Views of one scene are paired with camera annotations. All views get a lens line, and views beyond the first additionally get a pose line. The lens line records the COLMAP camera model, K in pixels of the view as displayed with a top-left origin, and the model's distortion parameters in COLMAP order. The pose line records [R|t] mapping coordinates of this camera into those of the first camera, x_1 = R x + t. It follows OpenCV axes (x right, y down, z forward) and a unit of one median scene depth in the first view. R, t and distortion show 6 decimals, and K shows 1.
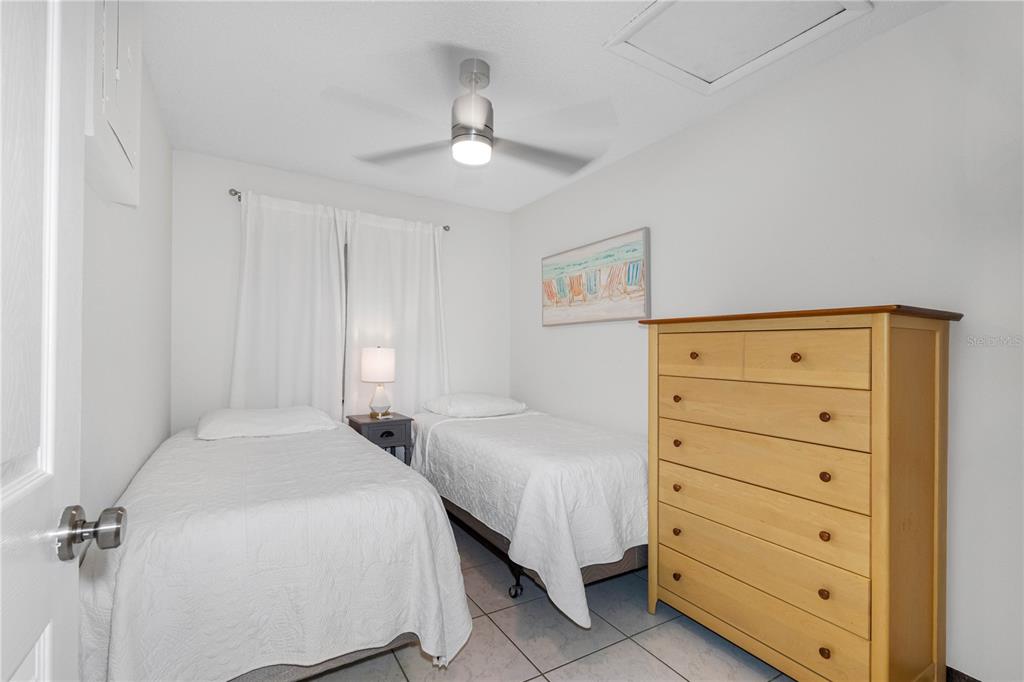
lens RADIAL K [[467.8, 0, 516.6], [0, 467.8, 330.5], [0, 0, 1]] dist [-0.002743, -0.000271]
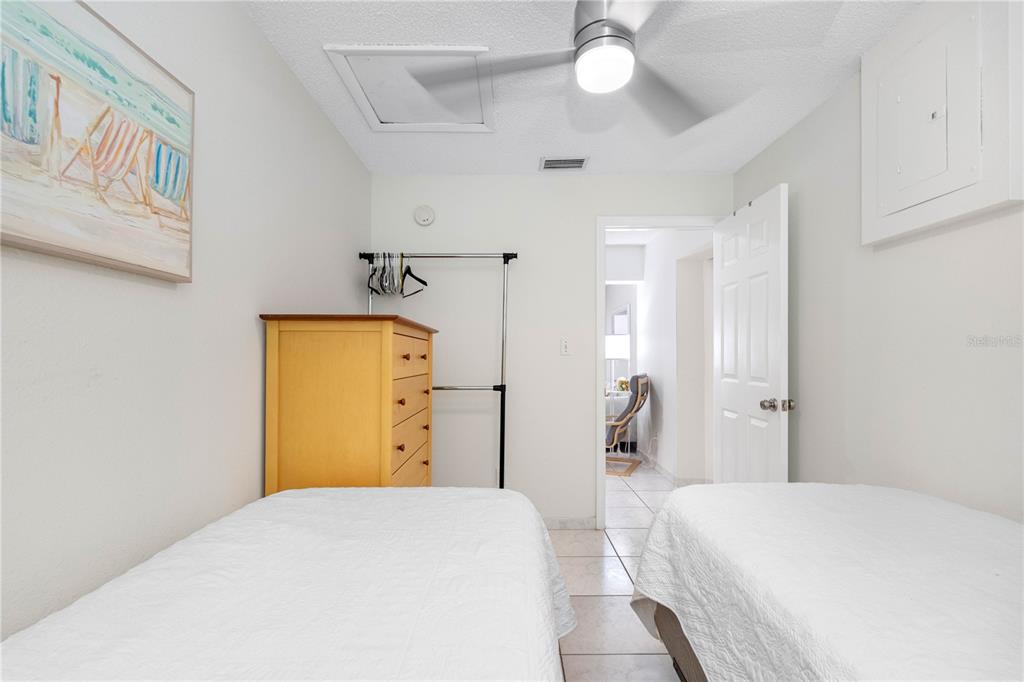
lens RADIAL K [[447.3, 0, 511.1], [0, 447.3, 346.1], [0, 0, 1]] dist [-0.000266, -0.000088]
pose [[-0.862120, 0.020621, 0.506285, -0.217614], [0.001542, 0.999274, -0.038074, 0.052687], [-0.506702, -0.032043, -0.861525, 1.131679]]
